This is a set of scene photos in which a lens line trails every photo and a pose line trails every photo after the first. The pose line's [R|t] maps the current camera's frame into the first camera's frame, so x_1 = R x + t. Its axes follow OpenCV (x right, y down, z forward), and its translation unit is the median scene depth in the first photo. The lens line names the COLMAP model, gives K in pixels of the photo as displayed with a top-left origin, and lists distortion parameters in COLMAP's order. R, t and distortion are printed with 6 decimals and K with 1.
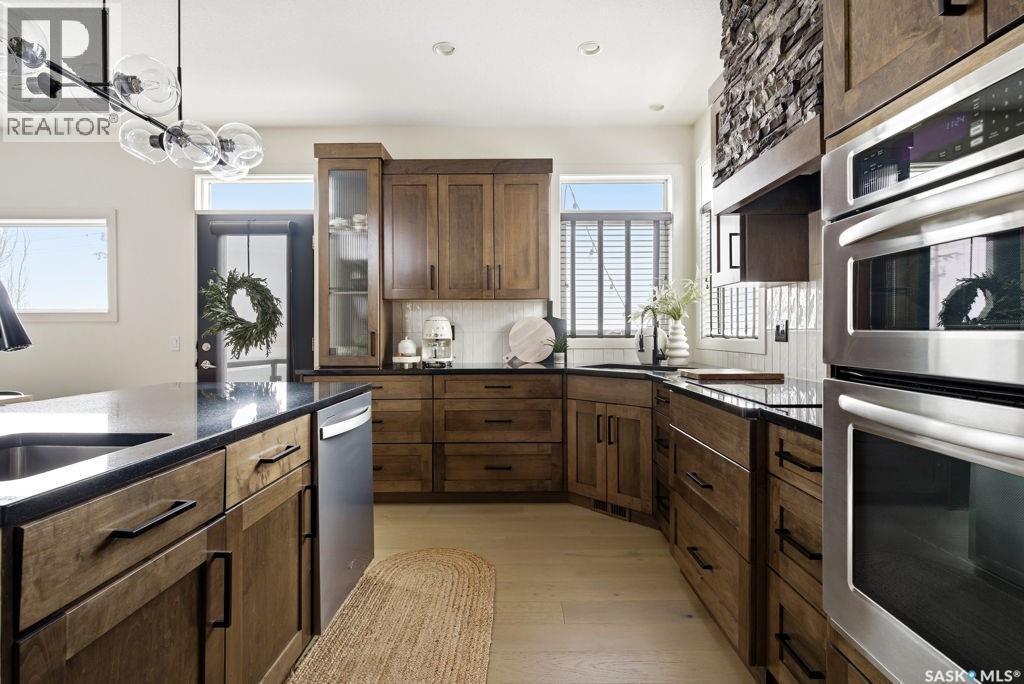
lens RADIAL K [[496.0, 0, 509.7], [0, 496.0, 331.7], [0, 0, 1]] dist [-0.001476, -0.000776]
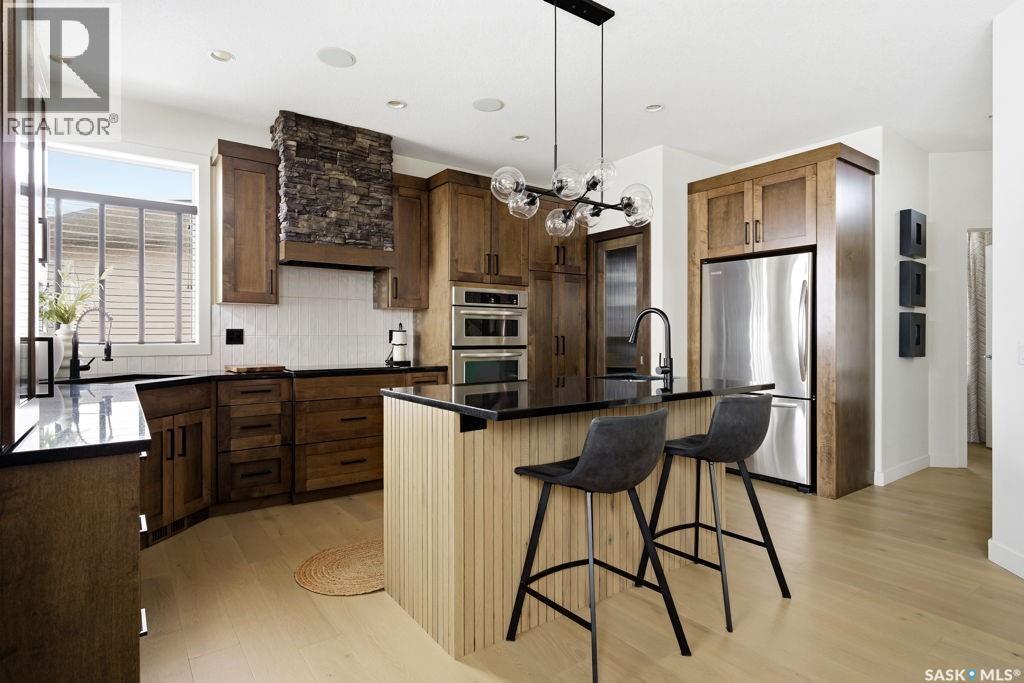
lens RADIAL K [[540.5, 0, 505.7], [0, 540.5, 336.1], [0, 0, 1]] dist [0.001435, 0.000004]
pose [[-0.599255, 0.000983, 0.800558, -0.834898], [0.001224, 0.999999, -0.000312, -0.001099], [-0.800557, 0.000793, -0.599255, 0.944555]]
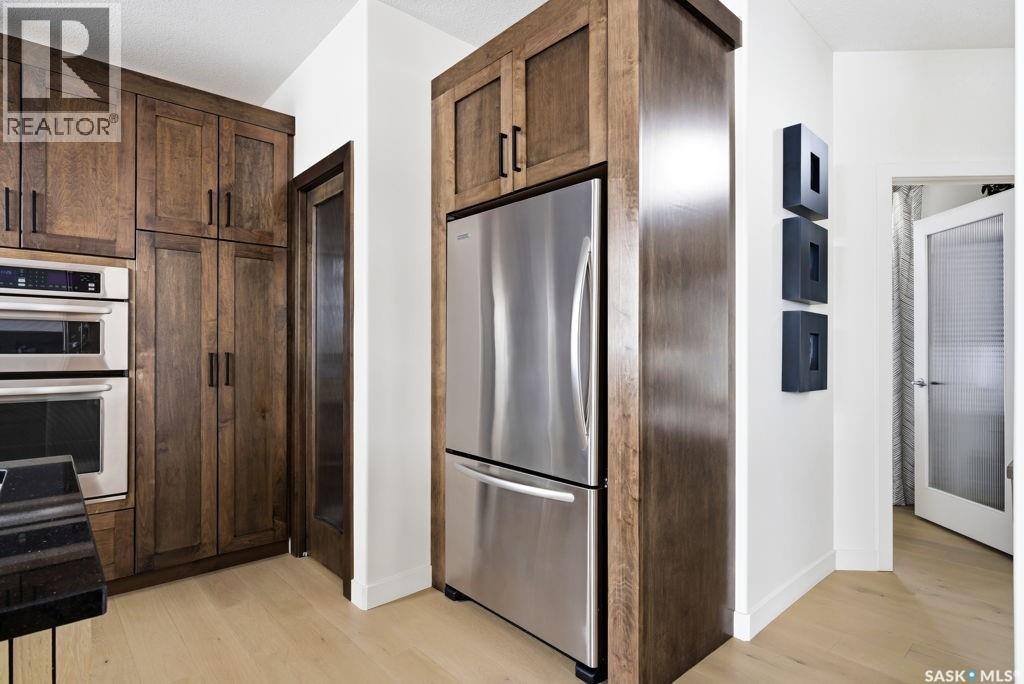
lens RADIAL K [[540.5, 0, 504.9], [0, 540.5, 348.1], [0, 0, 1]] dist [0.001435, 0.000004]
pose [[-0.677713, 0.002754, 0.735321, -0.653740], [0.000170, 0.999994, -0.003589, -0.004999], [-0.735327, -0.002307, -0.677709, 0.220118]]
